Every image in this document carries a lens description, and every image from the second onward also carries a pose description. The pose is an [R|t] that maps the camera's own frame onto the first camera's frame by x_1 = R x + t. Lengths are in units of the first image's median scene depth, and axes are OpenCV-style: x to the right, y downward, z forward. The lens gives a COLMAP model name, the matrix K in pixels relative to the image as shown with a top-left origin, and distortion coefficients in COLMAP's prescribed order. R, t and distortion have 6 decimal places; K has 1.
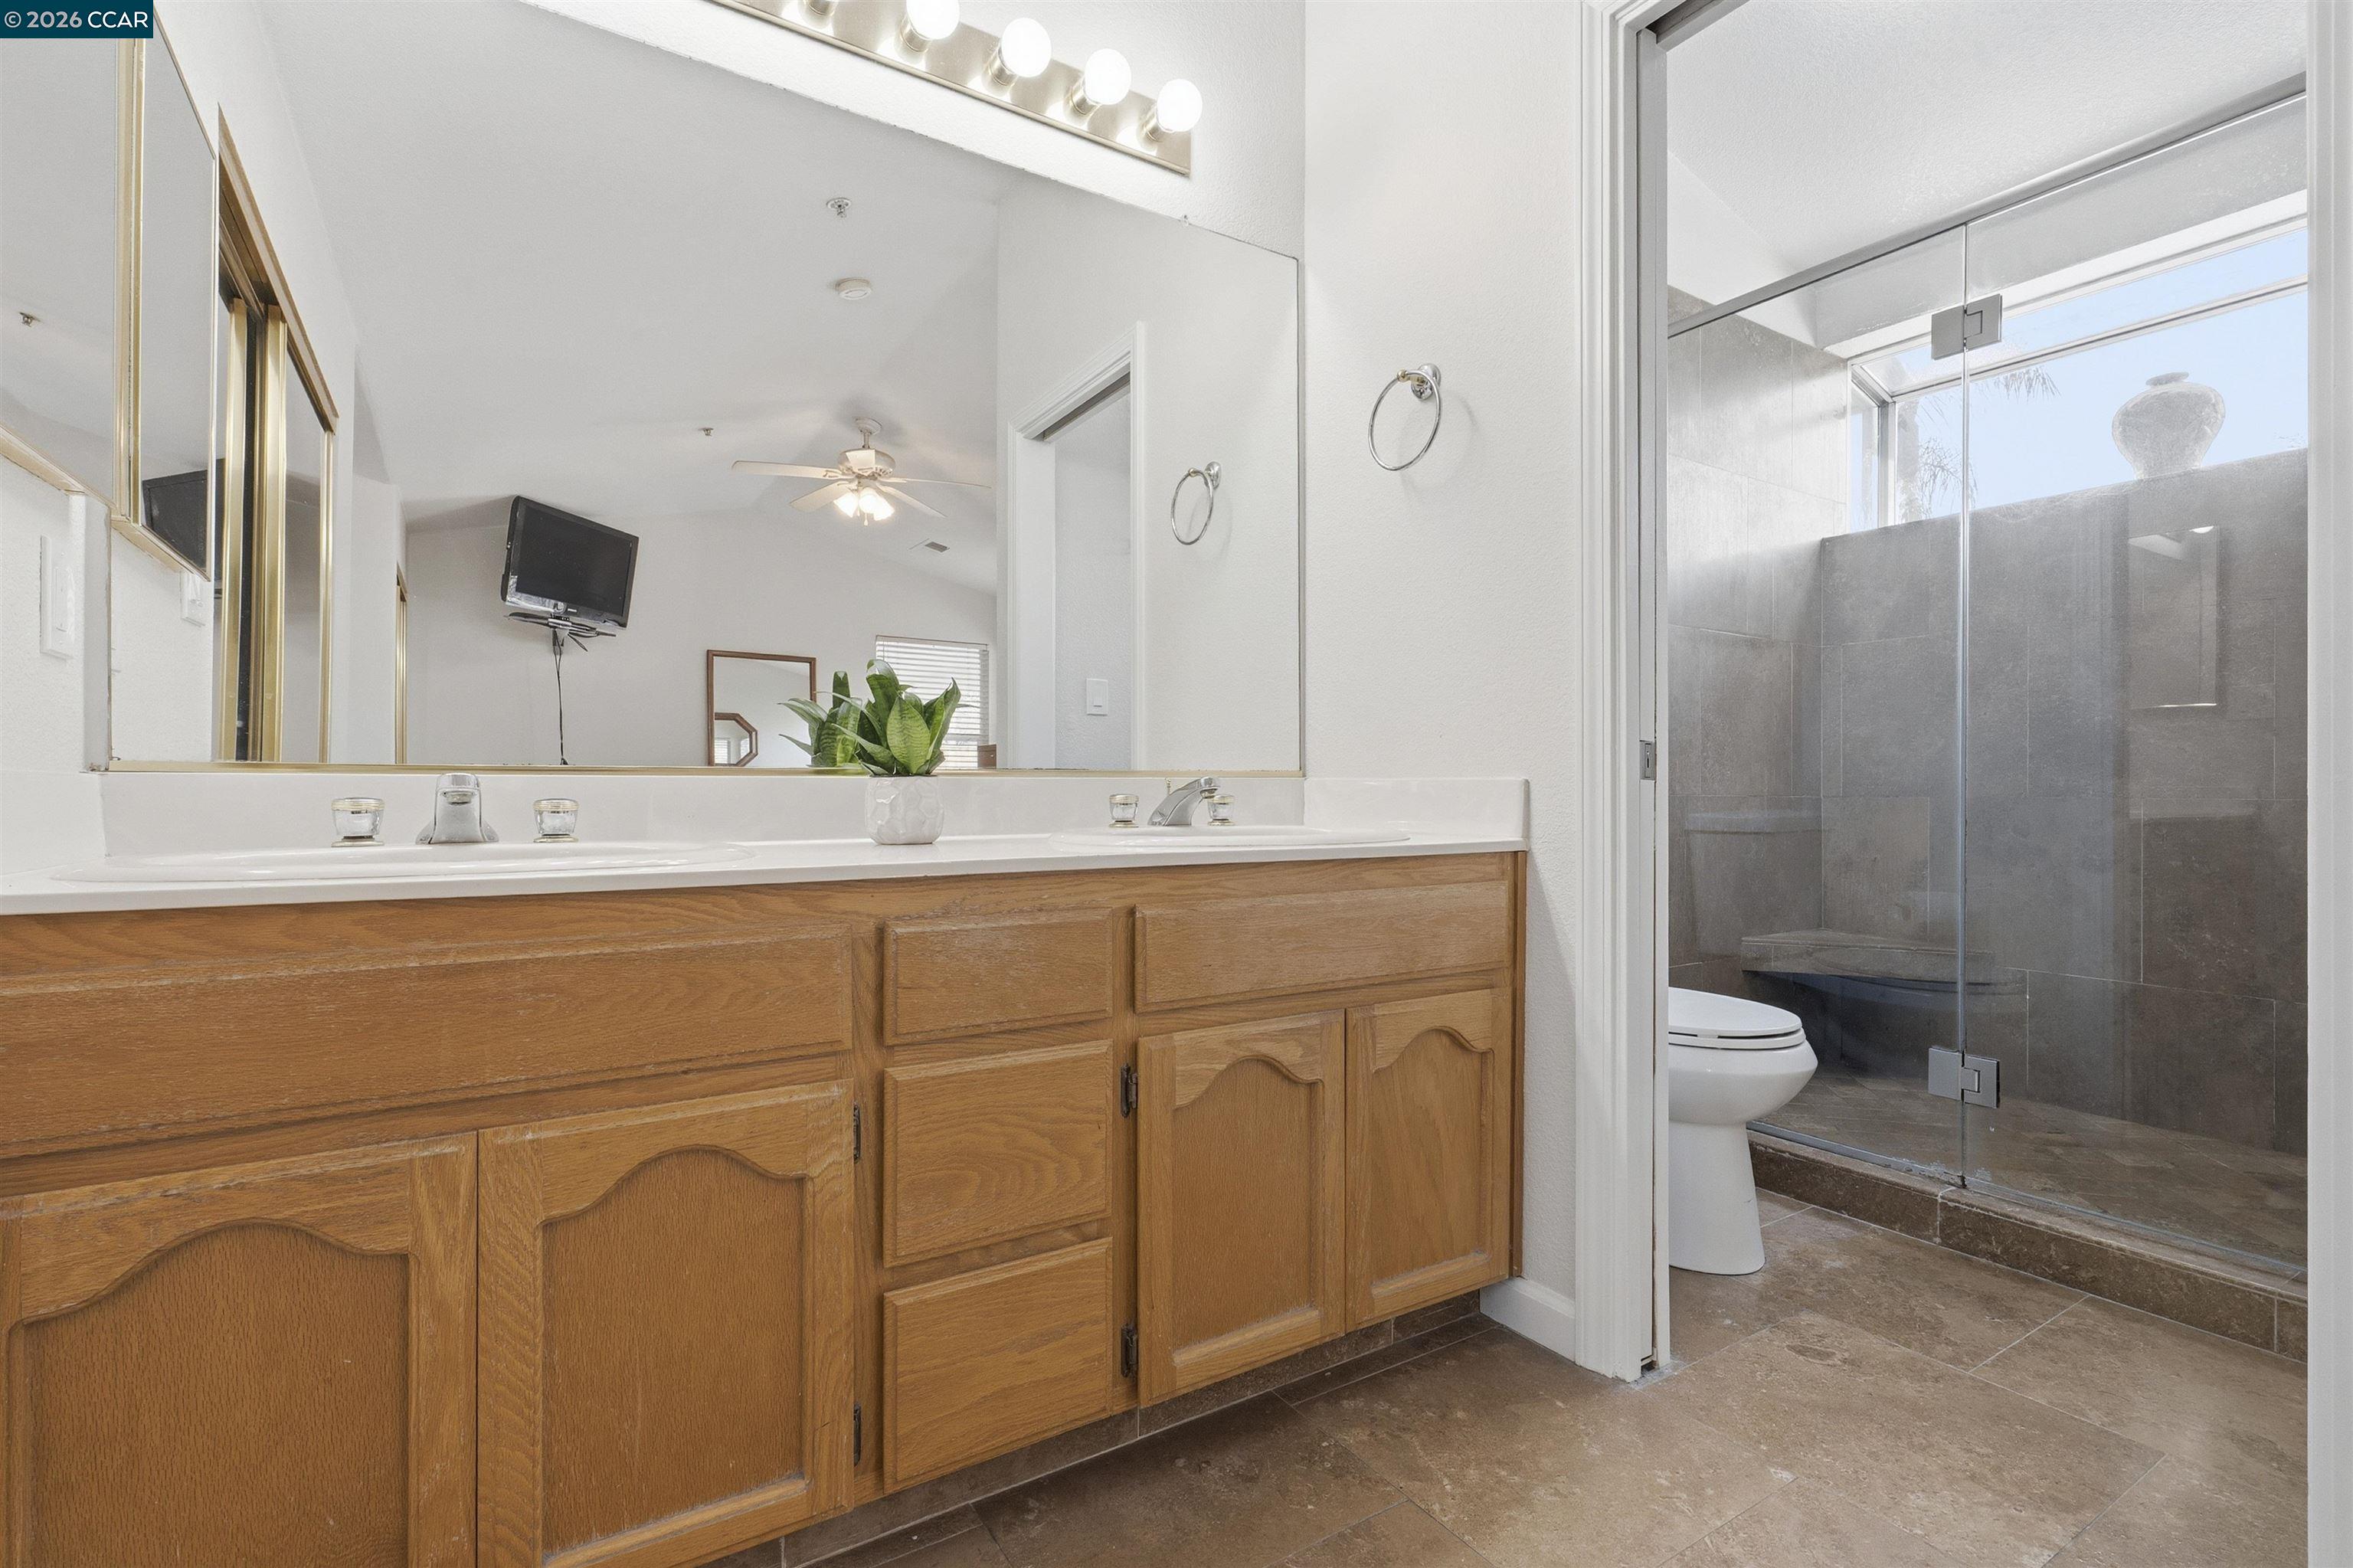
lens RADIAL K [[1028.6, 0, 1176.5], [0, 1028.6, 784.0], [0, 0, 1]] dist [-0.001672, 0.000167]
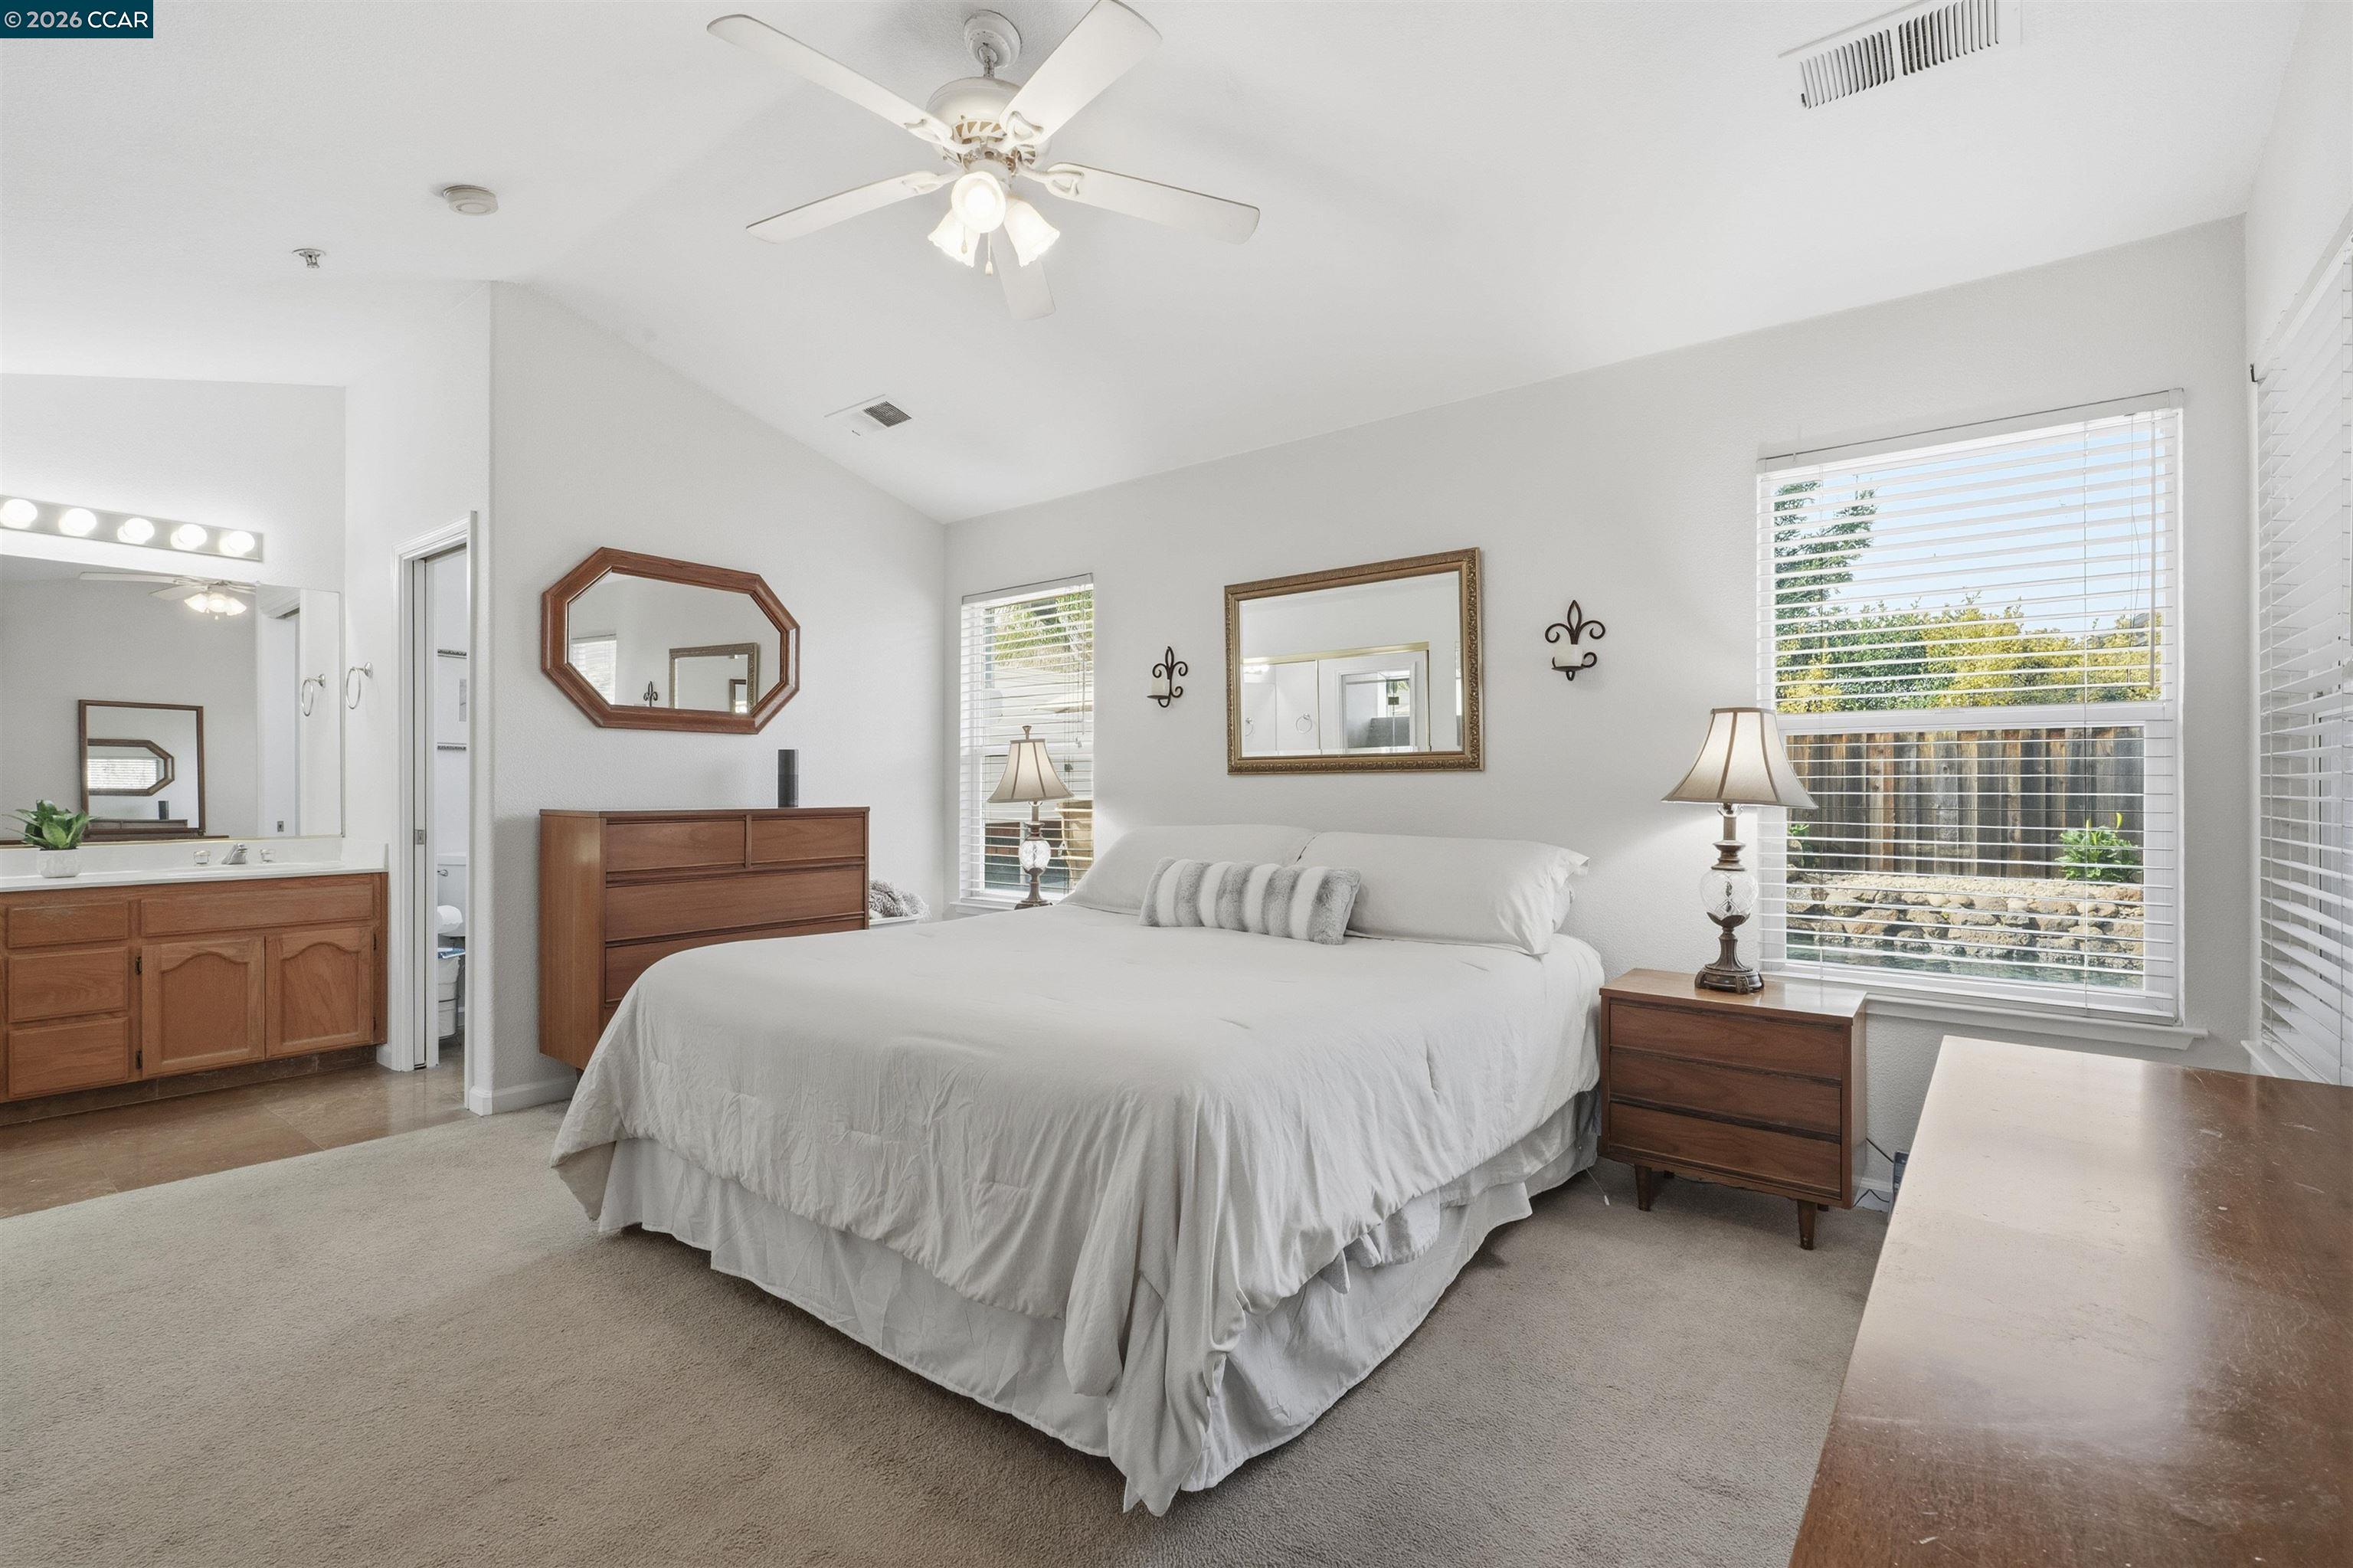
lens RADIAL K [[1064.4, 0, 1176.5], [0, 1064.4, 784.0], [0, 0, 1]] dist [-0.000809, -0.000140]
pose [[0.949252, -0.003977, 0.314491, 1.621568], [0.004234, 0.999991, -0.000132, -0.168568], [-0.314488, 0.001457, 0.949260, -2.465479]]
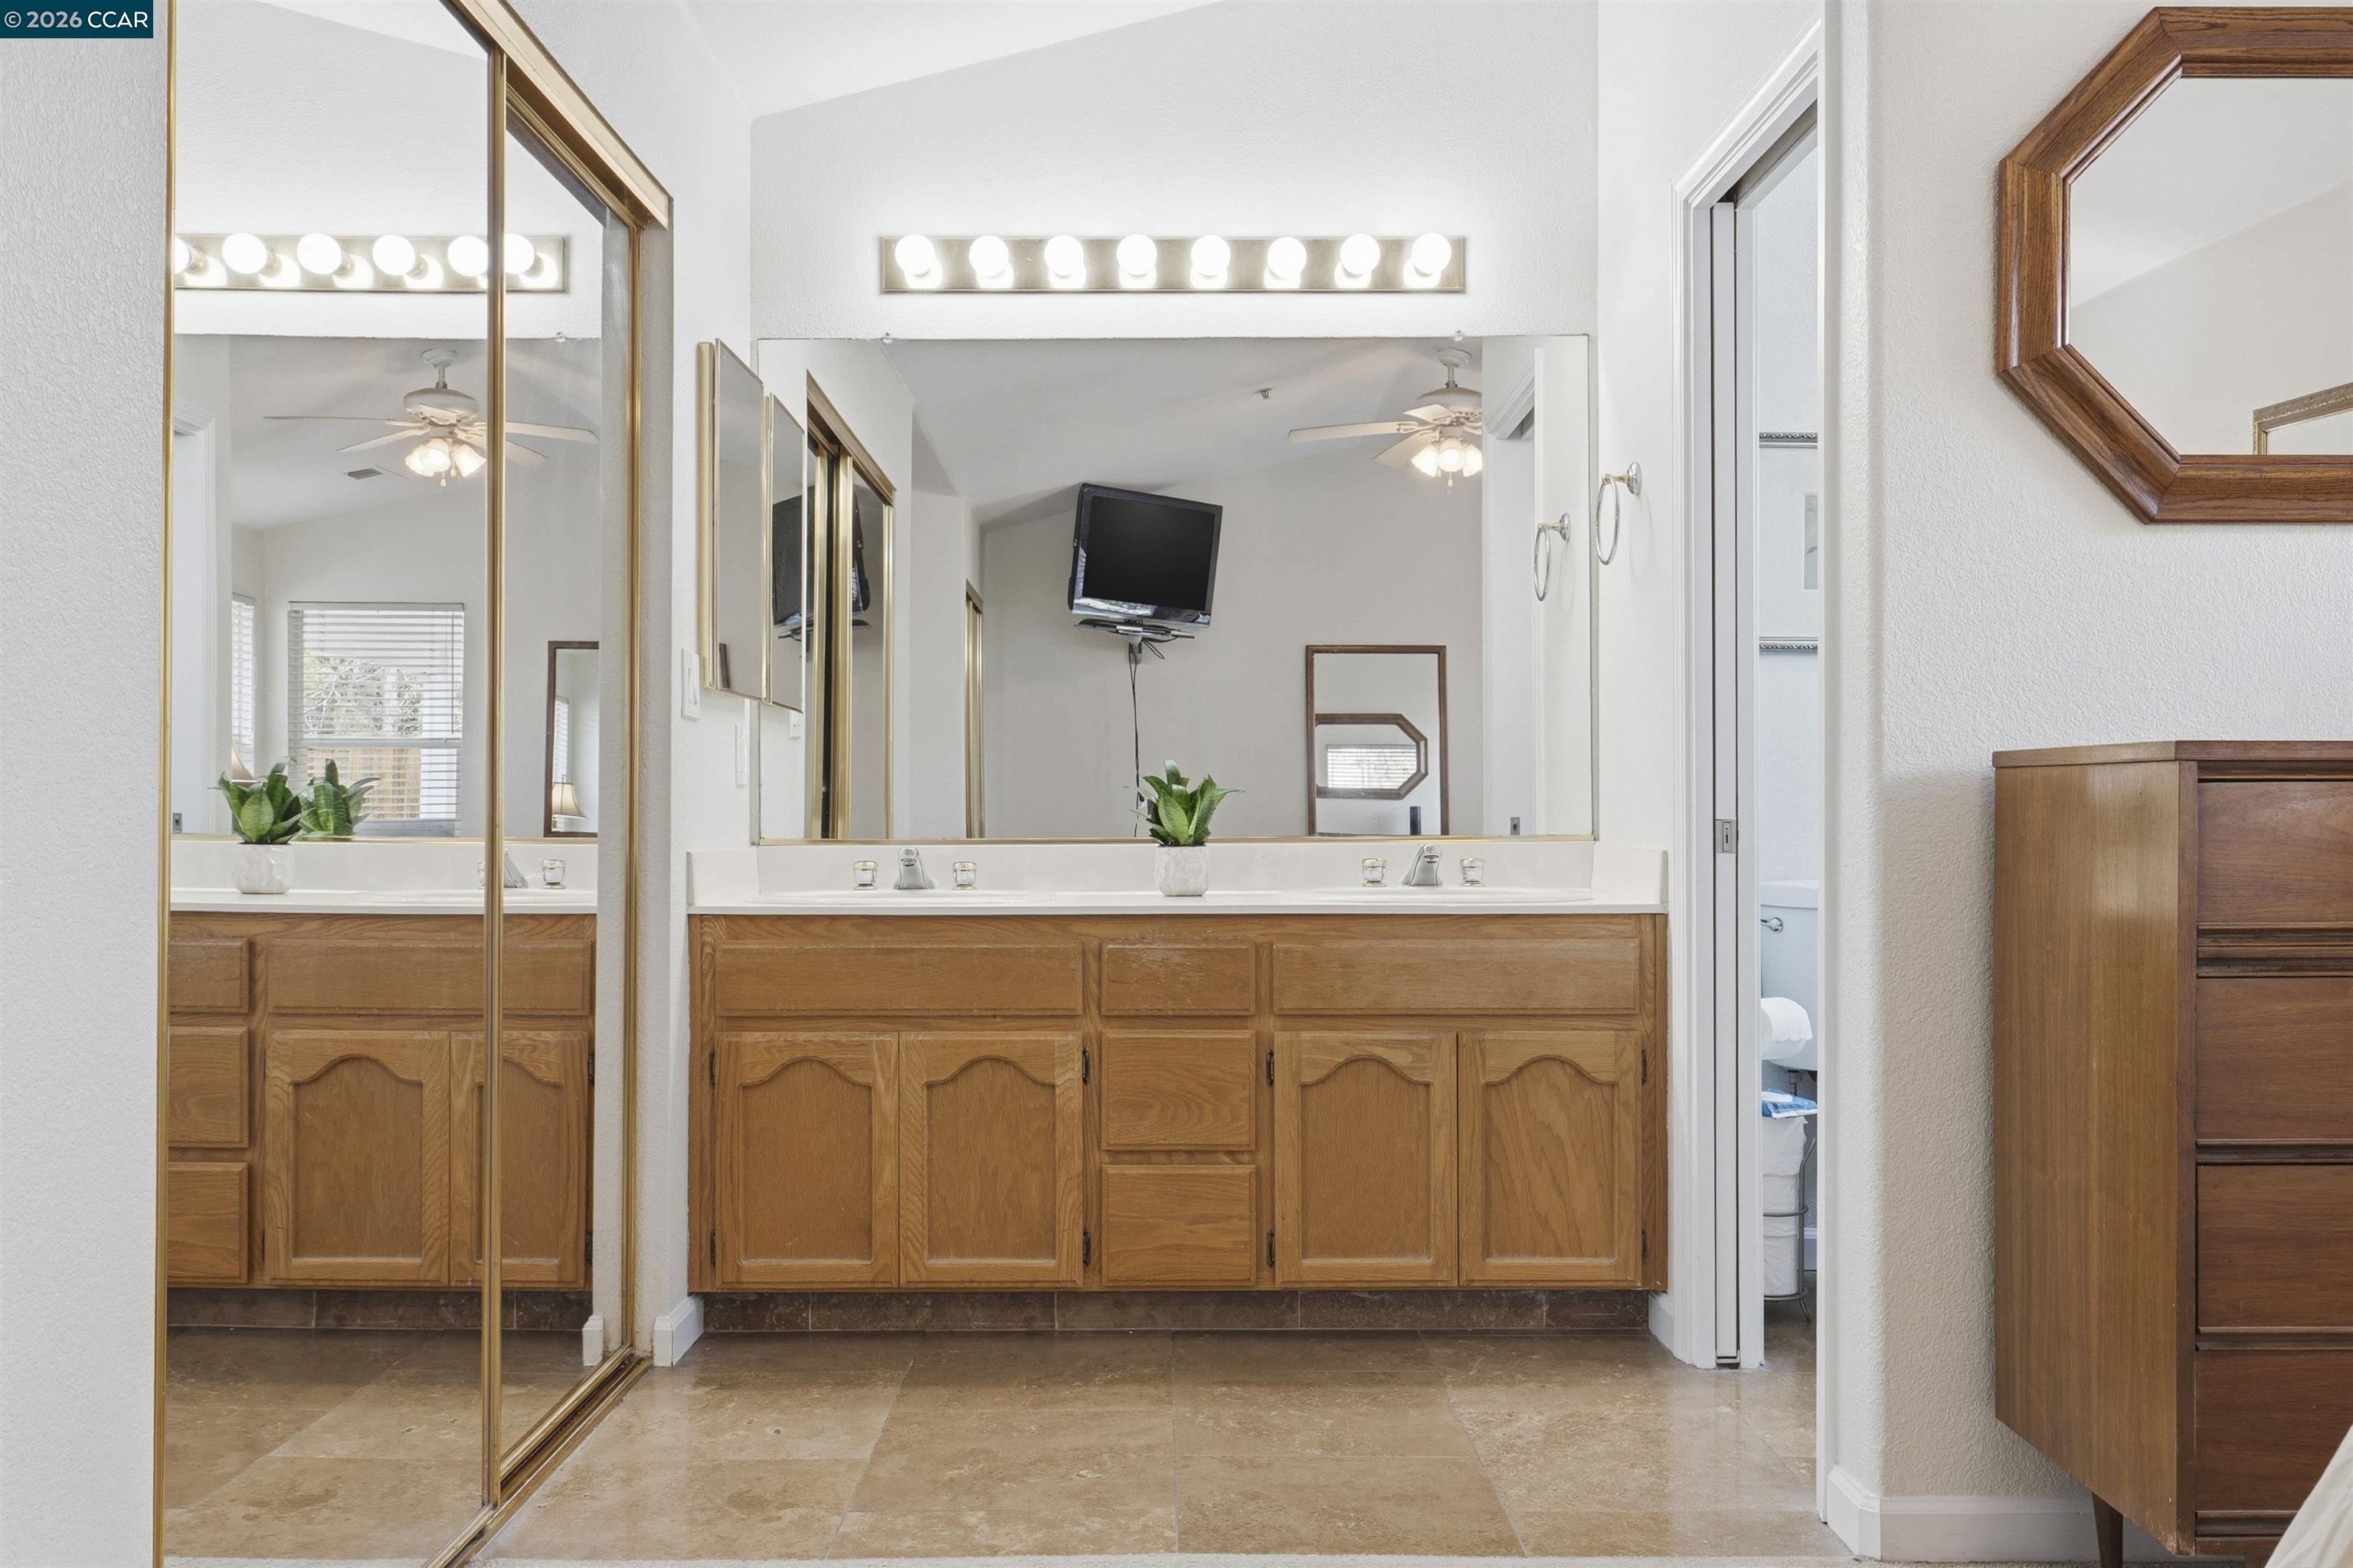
lens RADIAL K [[1998.0, 0, 1177.7], [0, 1998.0, 804.1], [0, 0, 1]] dist [-0.001943, -0.001209]
pose [[0.837117, -0.006903, -0.546981, 1.312416], [0.006788, 0.999974, -0.002230, -0.064162], [0.546982, -0.001846, 0.837142, -1.348784]]
